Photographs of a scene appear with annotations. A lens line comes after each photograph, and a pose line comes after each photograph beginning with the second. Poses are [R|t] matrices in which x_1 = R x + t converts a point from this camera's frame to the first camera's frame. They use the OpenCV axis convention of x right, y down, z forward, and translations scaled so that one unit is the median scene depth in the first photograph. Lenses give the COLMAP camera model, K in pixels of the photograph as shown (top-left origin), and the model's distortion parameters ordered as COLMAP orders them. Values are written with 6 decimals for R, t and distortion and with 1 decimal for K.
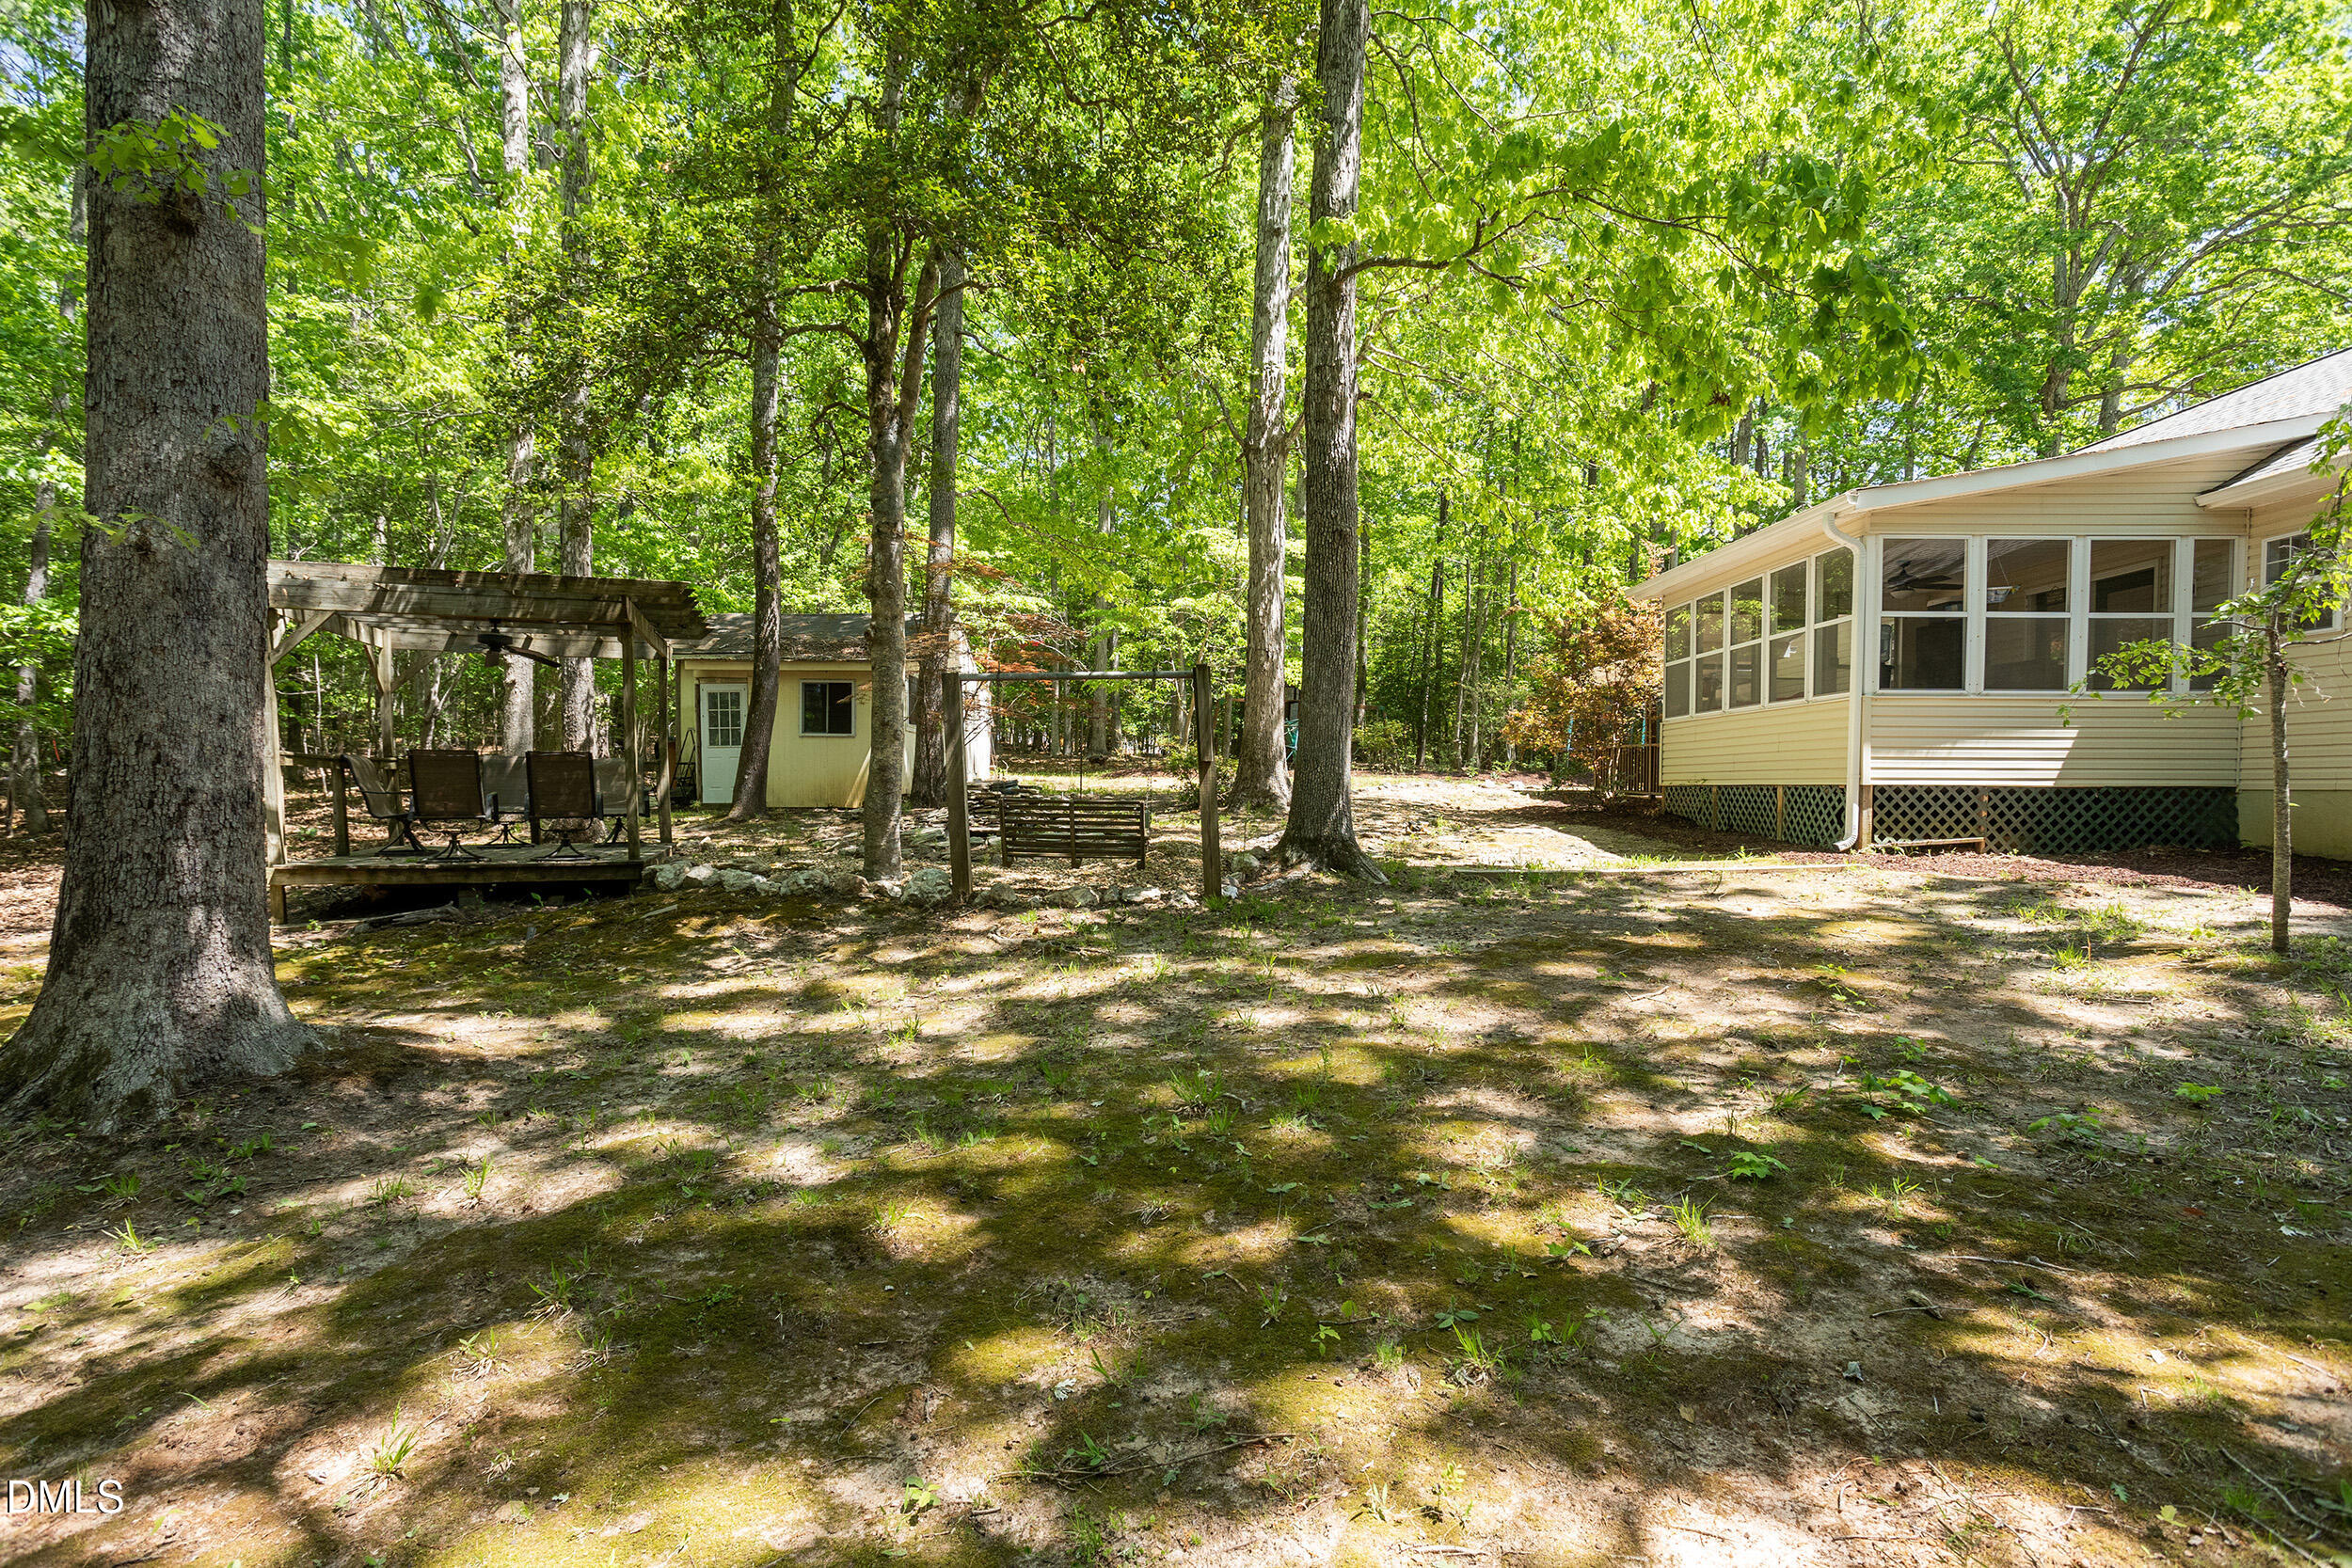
lens RADIAL K [[1142.6, 0, 1182.0], [0, 1142.6, 774.6], [0, 0, 1]] dist [-0.055090, 0.033640]
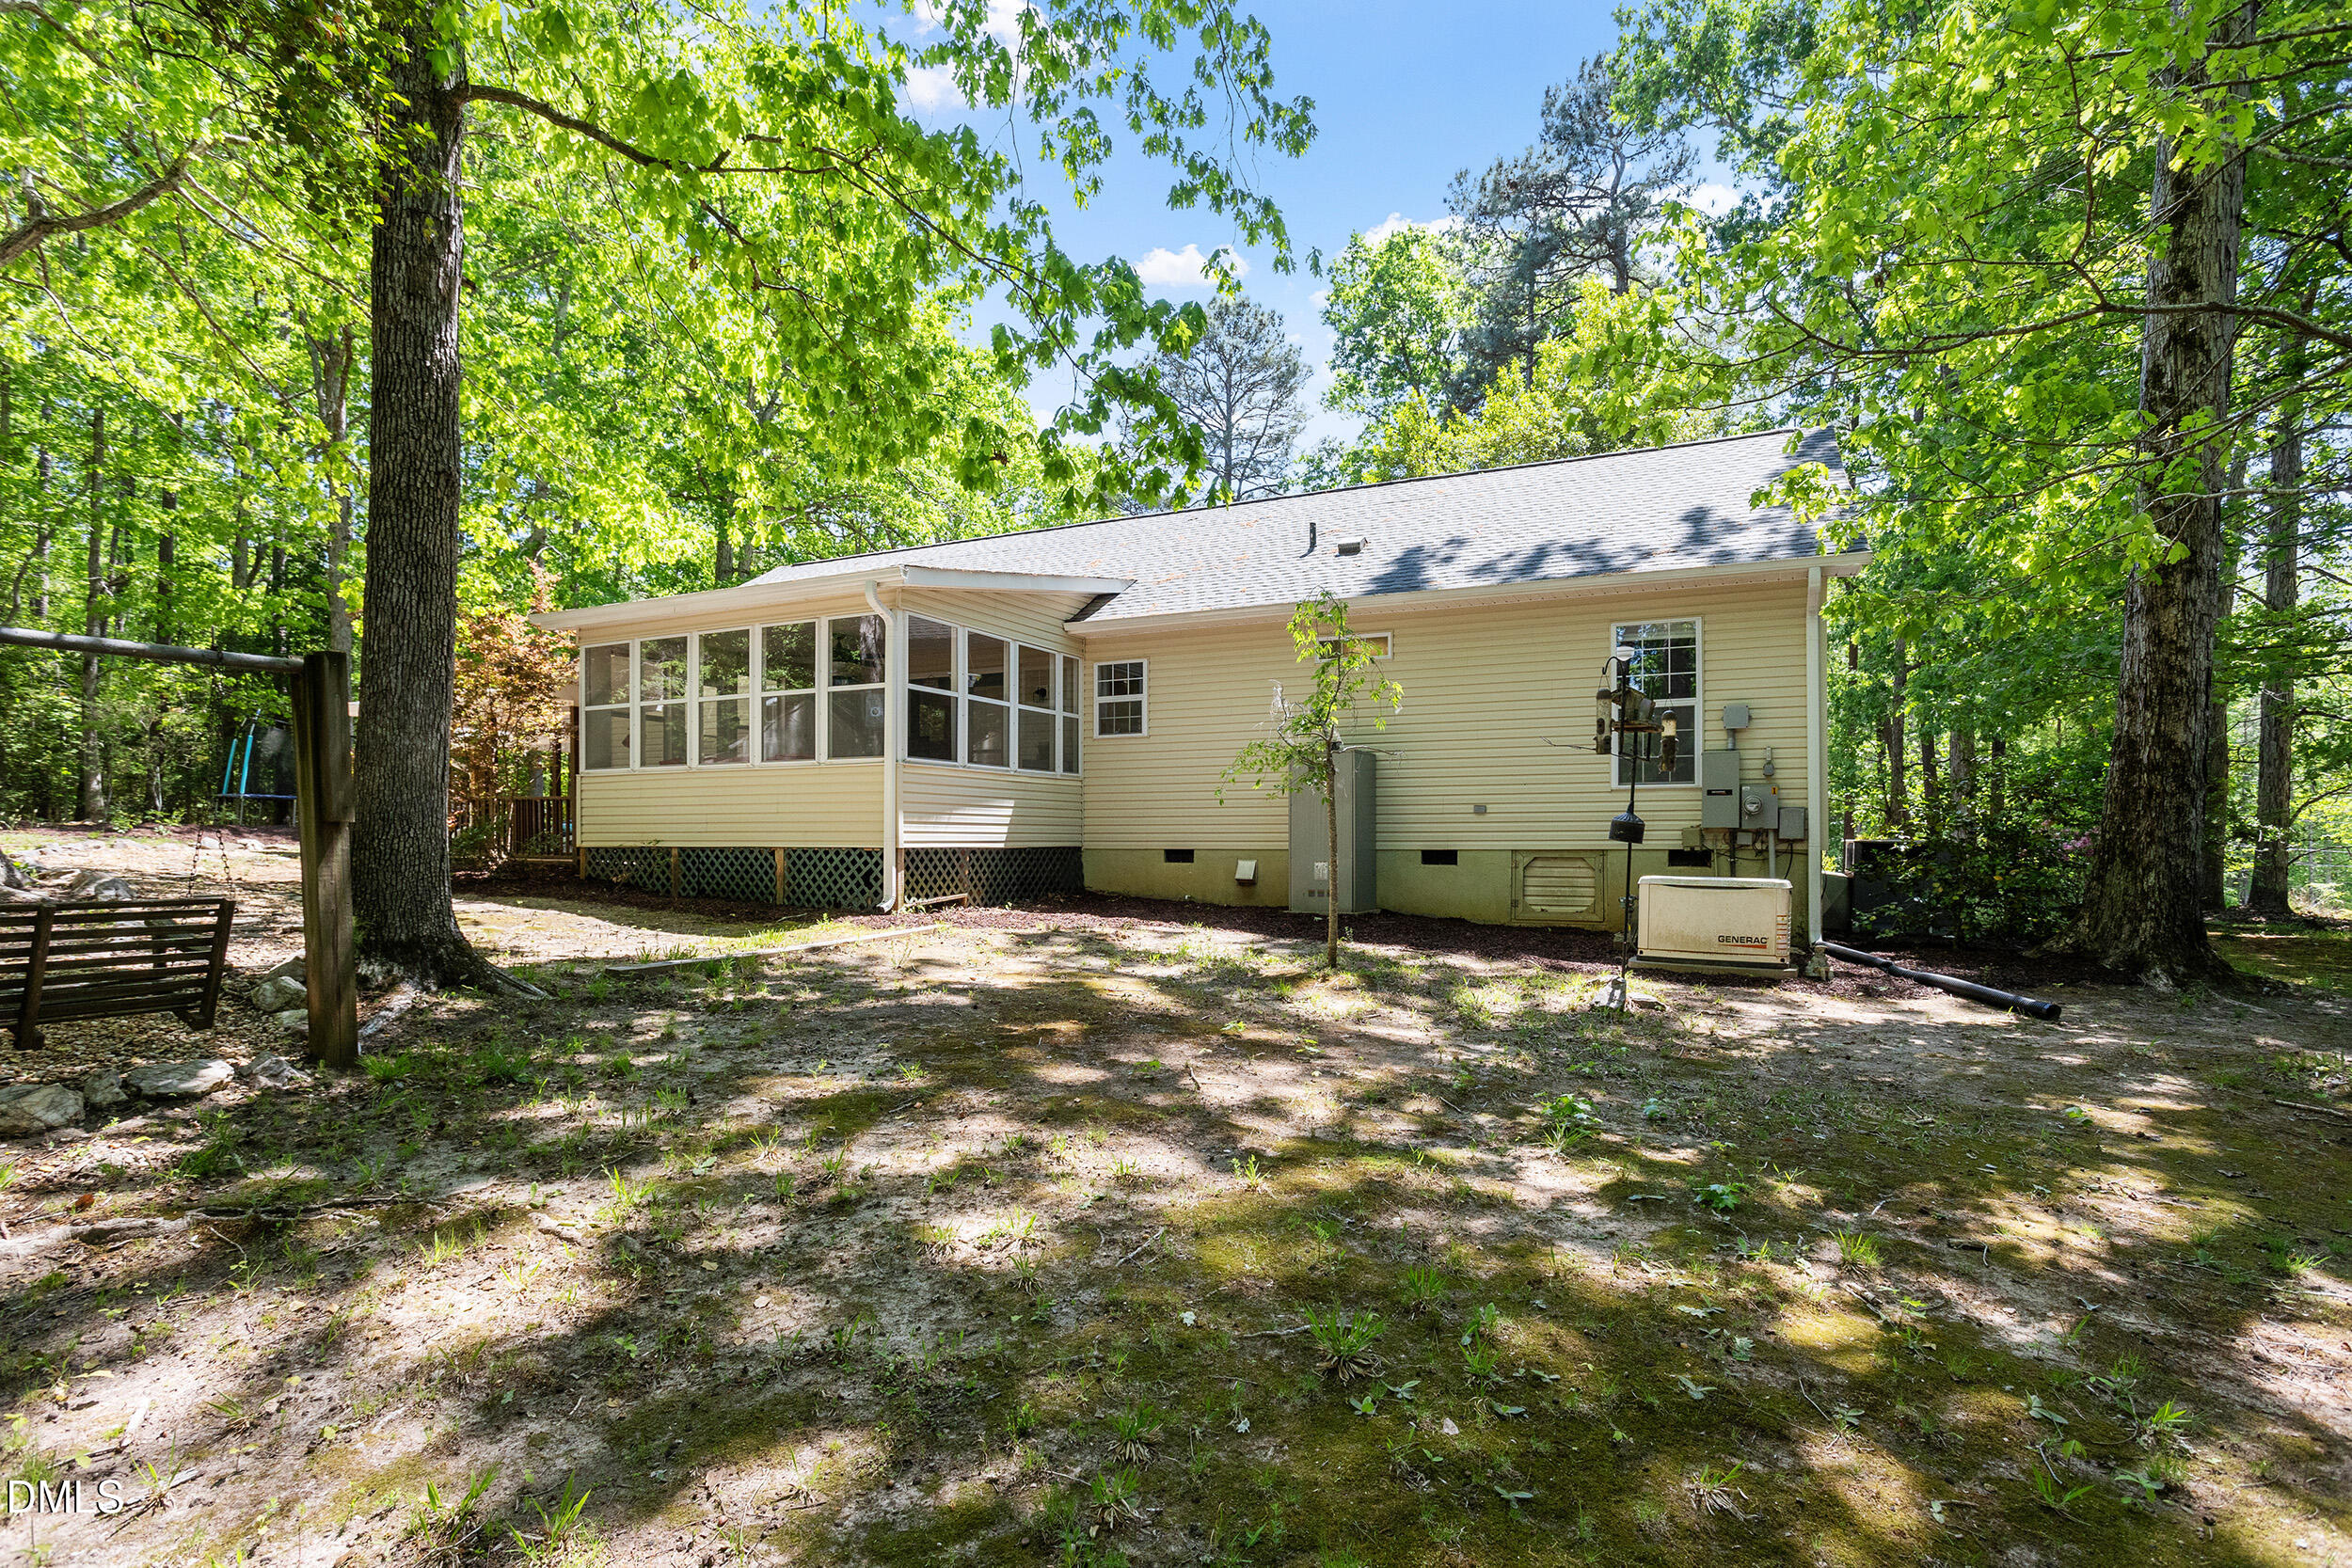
lens RADIAL K [[1160.3, 0, 1185.6], [0, 1160.3, 818.0], [0, 0, 1]] dist [-0.049353, 0.032988]
pose [[0.430077, 0.014634, 0.902674, -0.240370], [-0.005775, 0.999893, -0.013459, -0.005223], [-0.902774, 0.000575, 0.430115, 0.304226]]
